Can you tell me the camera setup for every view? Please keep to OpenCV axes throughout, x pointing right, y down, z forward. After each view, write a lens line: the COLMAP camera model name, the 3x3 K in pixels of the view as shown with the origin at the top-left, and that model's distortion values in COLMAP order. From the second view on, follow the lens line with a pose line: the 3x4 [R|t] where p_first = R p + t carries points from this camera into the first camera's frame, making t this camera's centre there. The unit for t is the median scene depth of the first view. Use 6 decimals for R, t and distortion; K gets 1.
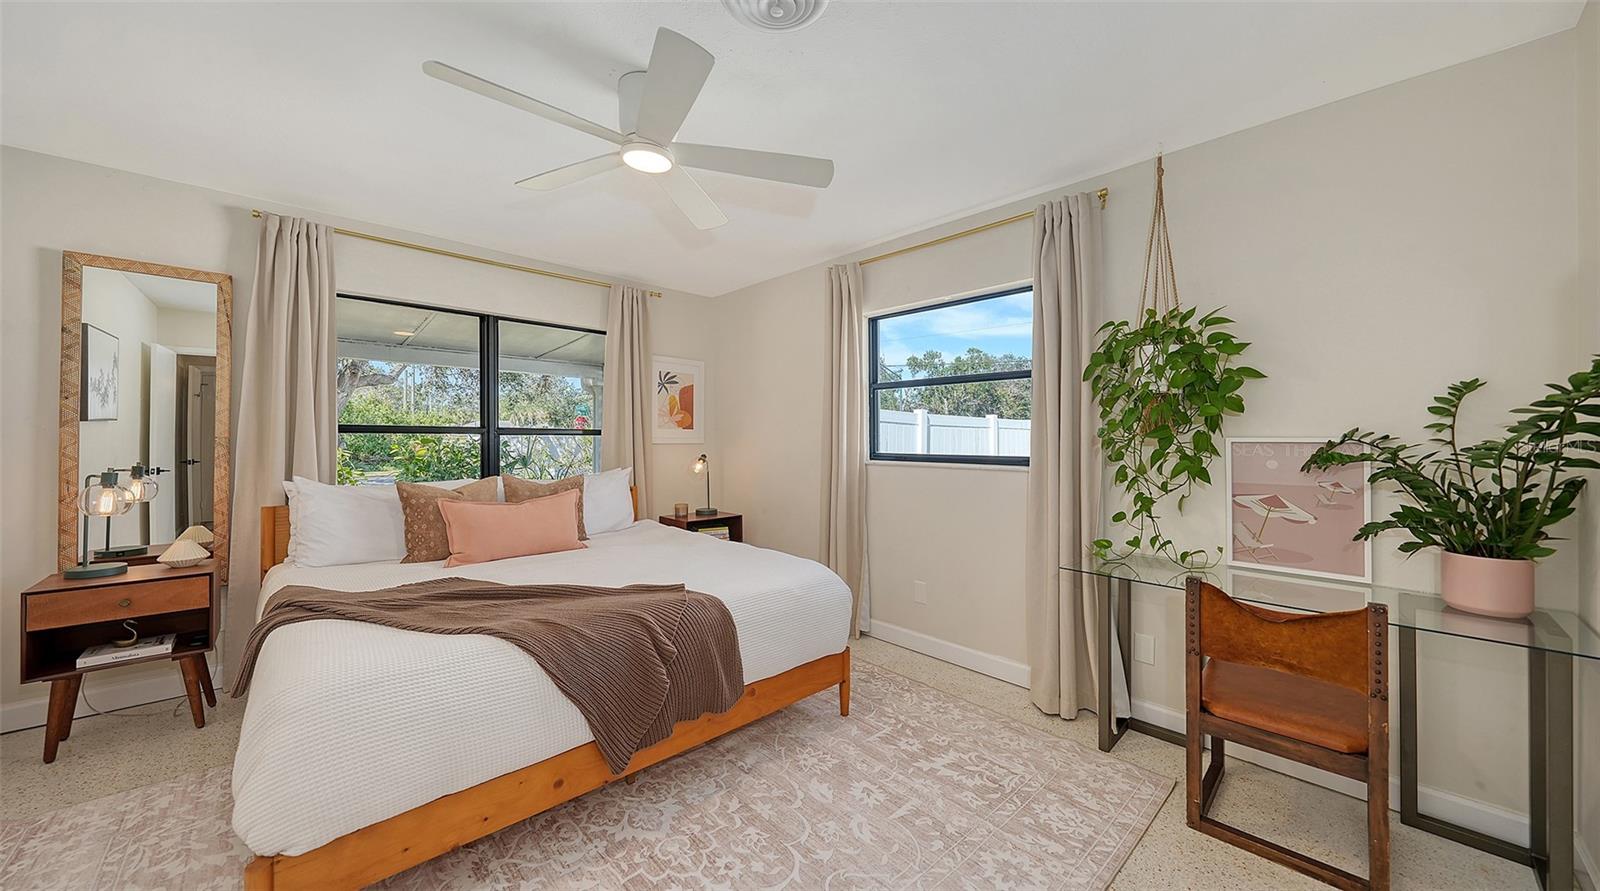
lens RADIAL K [[564.5, 0, 800.0], [0, 564.5, 445.5], [0, 0, 1]] dist [-0.000419, -0.000017]
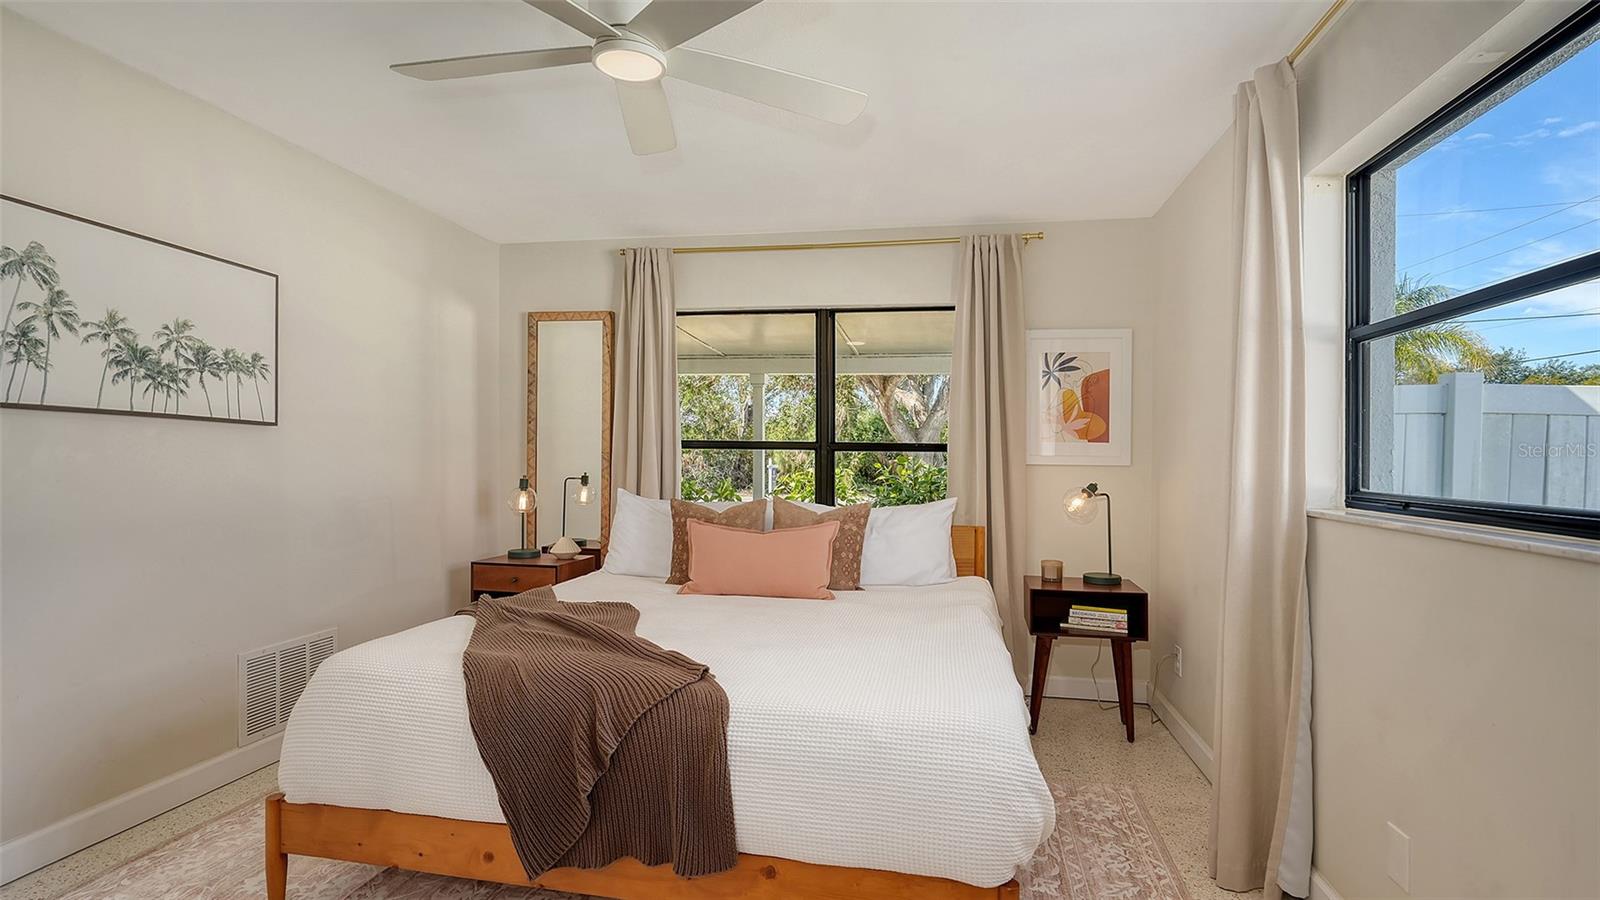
lens RADIAL K [[743.7, 0, 803.0], [0, 743.7, 462.0], [0, 0, 1]] dist [0.001302, 0.000155]
pose [[0.587868, 0.006732, -0.808929, 0.335953], [-0.019247, 0.999799, -0.005667, 0.004357], [0.808728, 0.018901, 0.587879, 0.329123]]
